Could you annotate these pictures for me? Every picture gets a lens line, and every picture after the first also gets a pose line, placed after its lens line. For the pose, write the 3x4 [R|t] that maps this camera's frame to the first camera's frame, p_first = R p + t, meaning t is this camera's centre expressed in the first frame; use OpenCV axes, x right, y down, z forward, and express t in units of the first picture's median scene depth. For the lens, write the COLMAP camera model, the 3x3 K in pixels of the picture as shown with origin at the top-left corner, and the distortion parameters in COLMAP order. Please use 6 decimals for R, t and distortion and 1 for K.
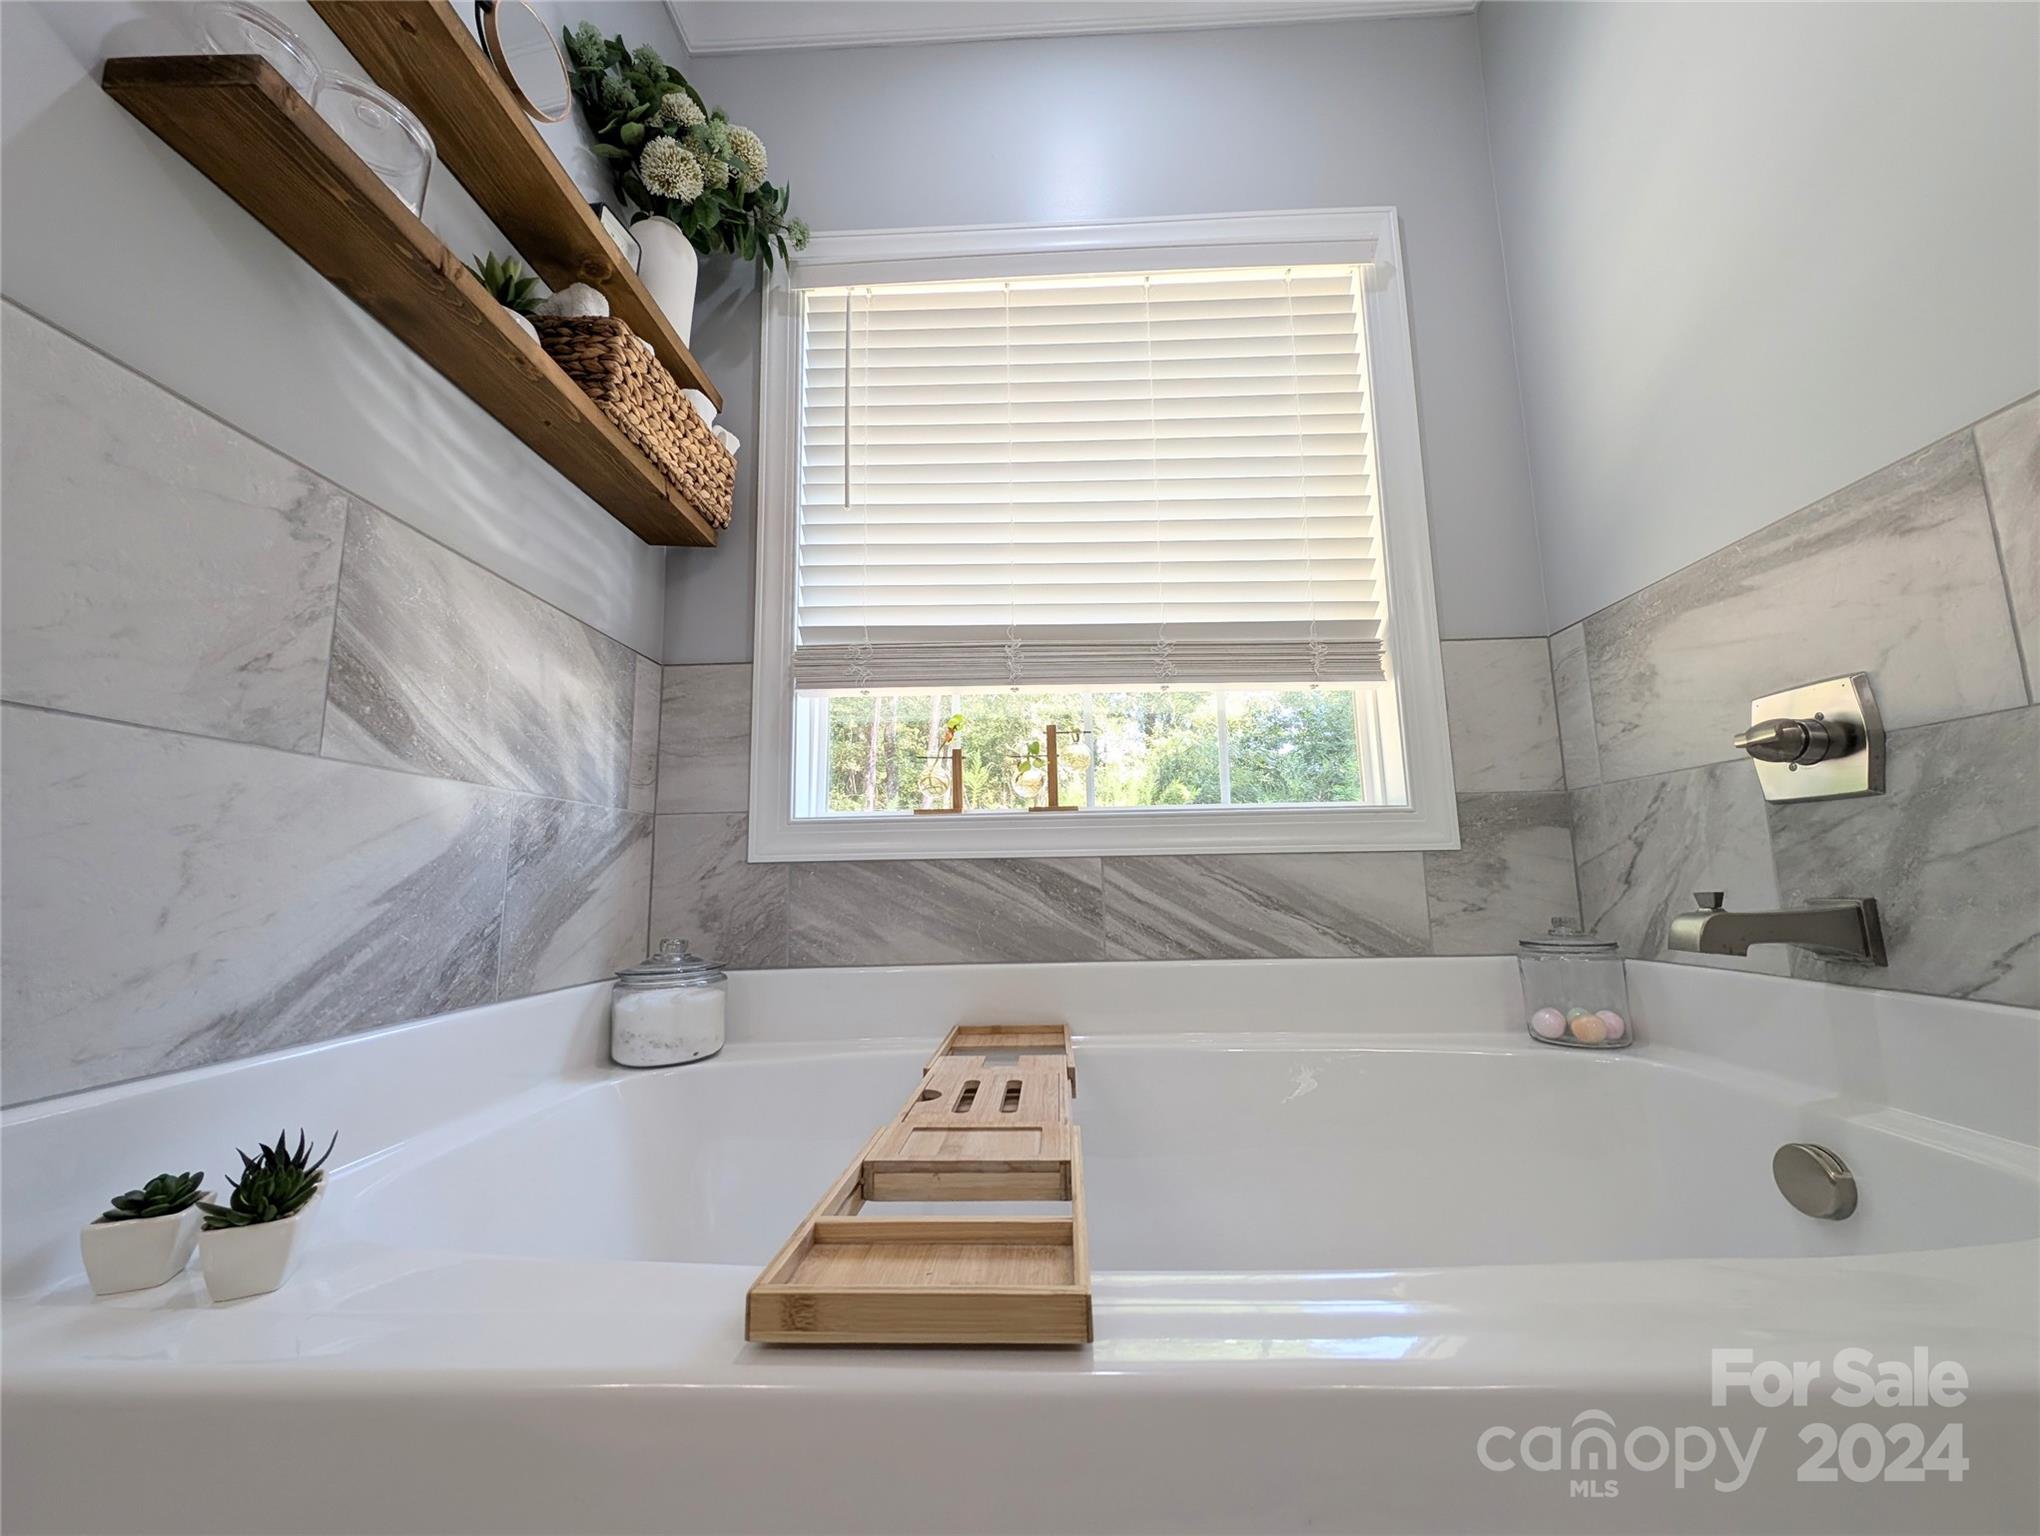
lens RADIAL K [[763.5, 0, 1018.9], [0, 763.5, 779.6], [0, 0, 1]] dist [0.009407, -0.005163]
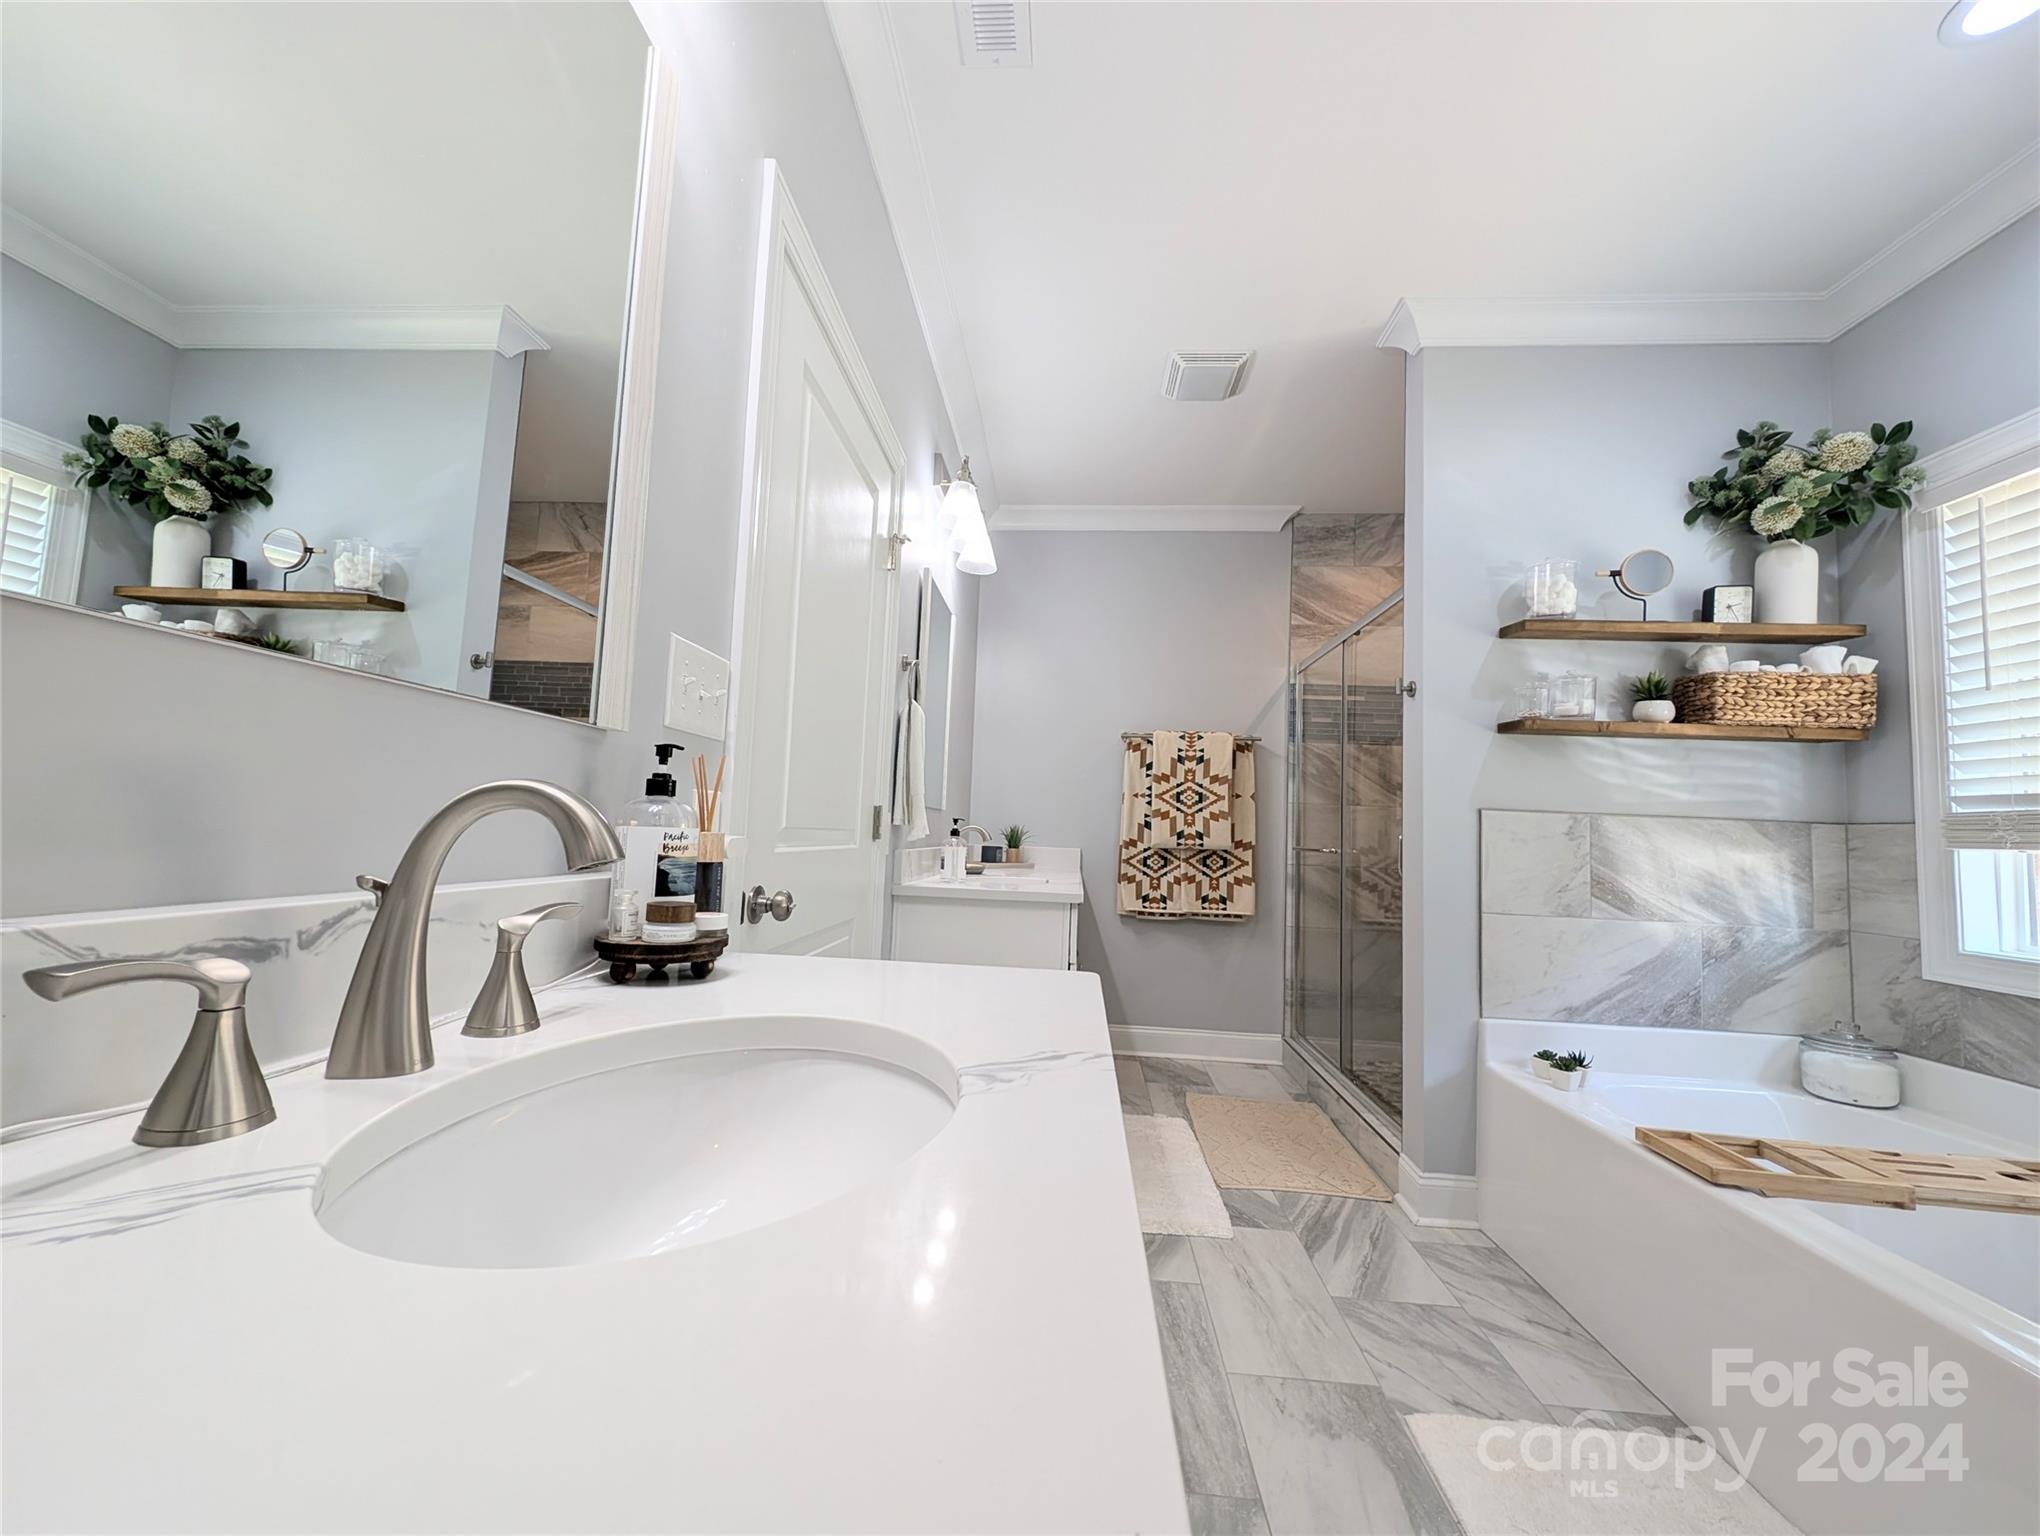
lens RADIAL K [[759.3, 0, 1023.3], [0, 759.3, 774.1], [0, 0, 1]] dist [0.013782, -0.005035]
pose [[-0.035900, -0.058463, -0.997644, 1.231257], [0.096433, 0.993426, -0.061686, -0.367261], [0.994692, -0.098420, -0.030026, -0.565987]]
